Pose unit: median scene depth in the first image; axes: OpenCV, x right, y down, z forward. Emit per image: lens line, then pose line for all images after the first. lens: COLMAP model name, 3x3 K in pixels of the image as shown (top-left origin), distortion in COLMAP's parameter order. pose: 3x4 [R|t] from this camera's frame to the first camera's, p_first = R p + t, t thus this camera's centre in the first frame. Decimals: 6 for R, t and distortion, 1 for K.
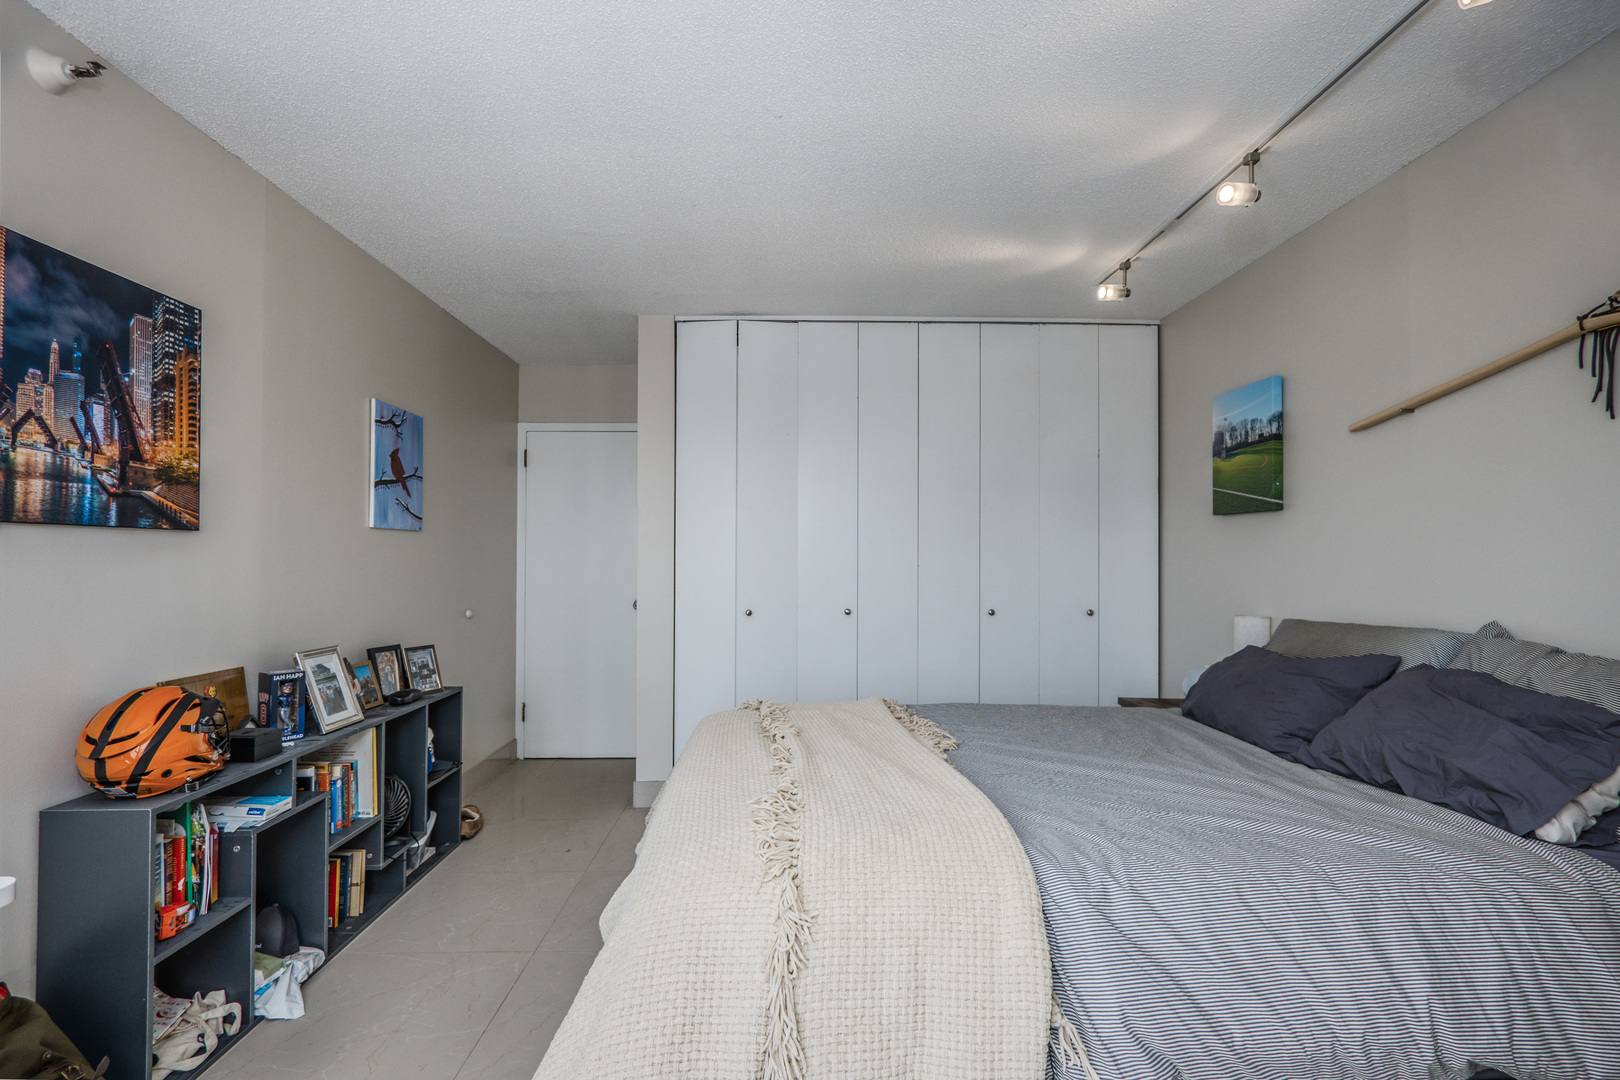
lens RADIAL K [[759.0, 0, 805.4], [0, 759.0, 551.2], [0, 0, 1]] dist [-0.000475, 0.002022]
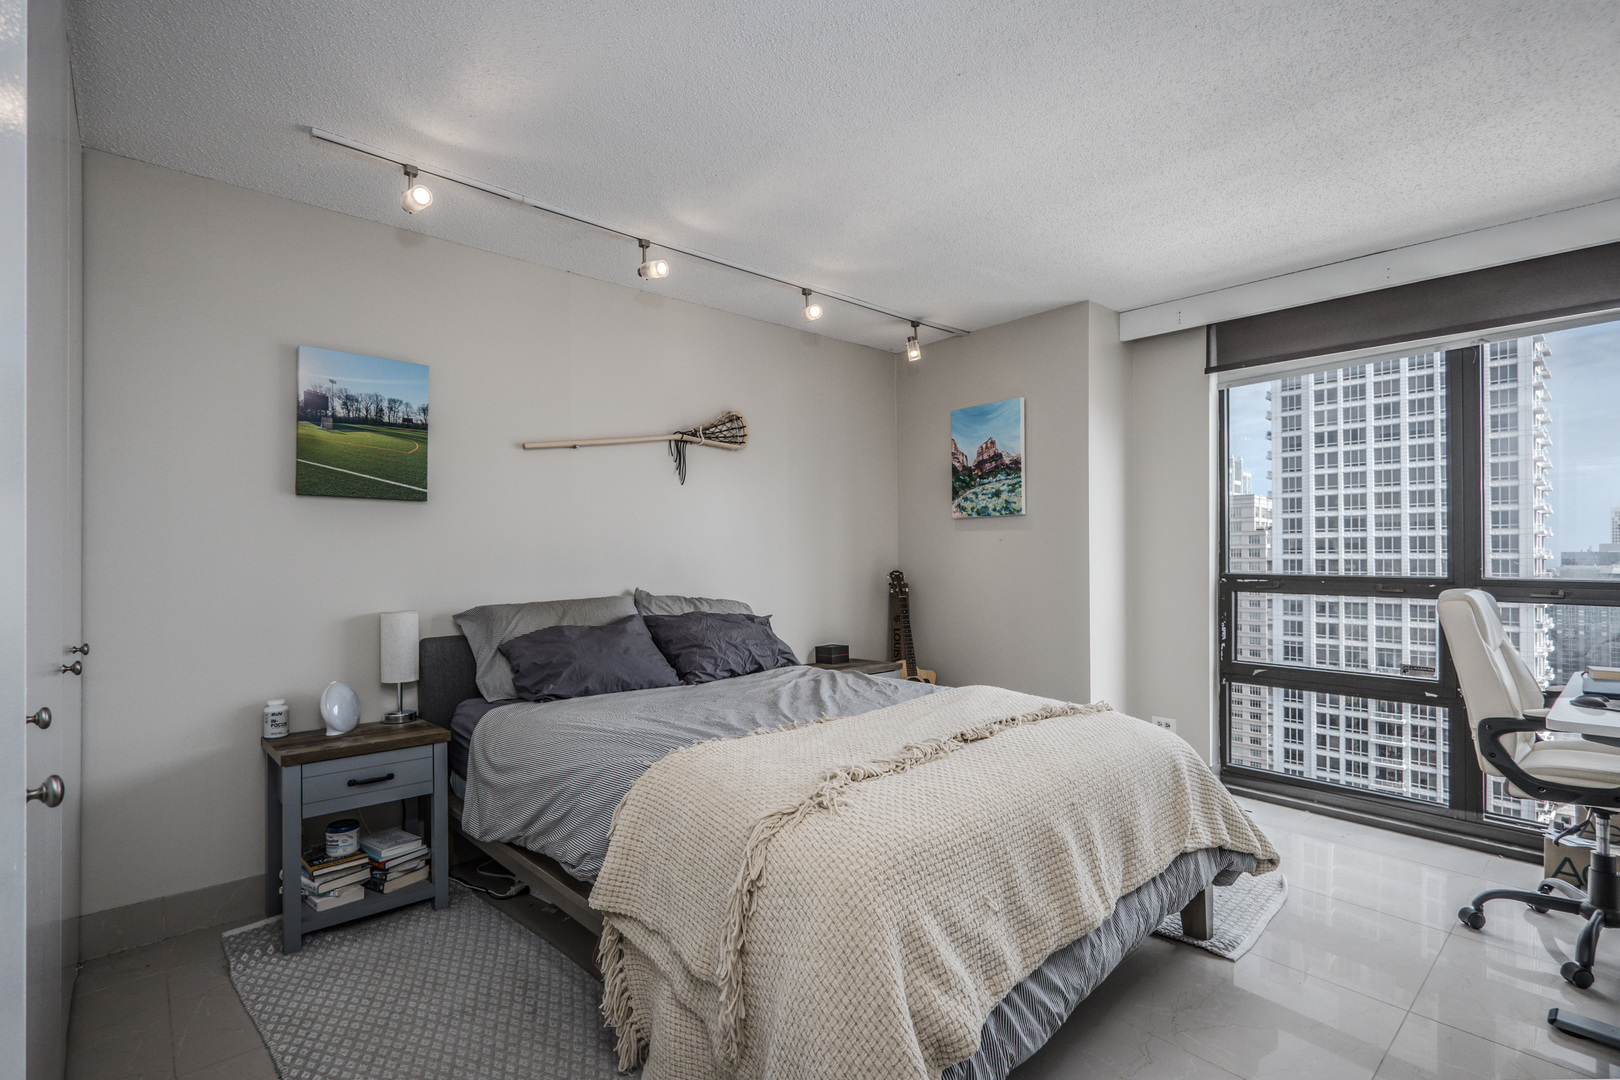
lens RADIAL K [[759.0, 0, 813.8], [0, 759.0, 551.4], [0, 0, 1]] dist [-0.000475, 0.002022]
pose [[-0.632282, 0.004773, 0.774724, -0.444221], [-0.012840, 0.999779, -0.016639, 0.020866], [-0.774632, -0.020468, -0.632081, 1.159791]]
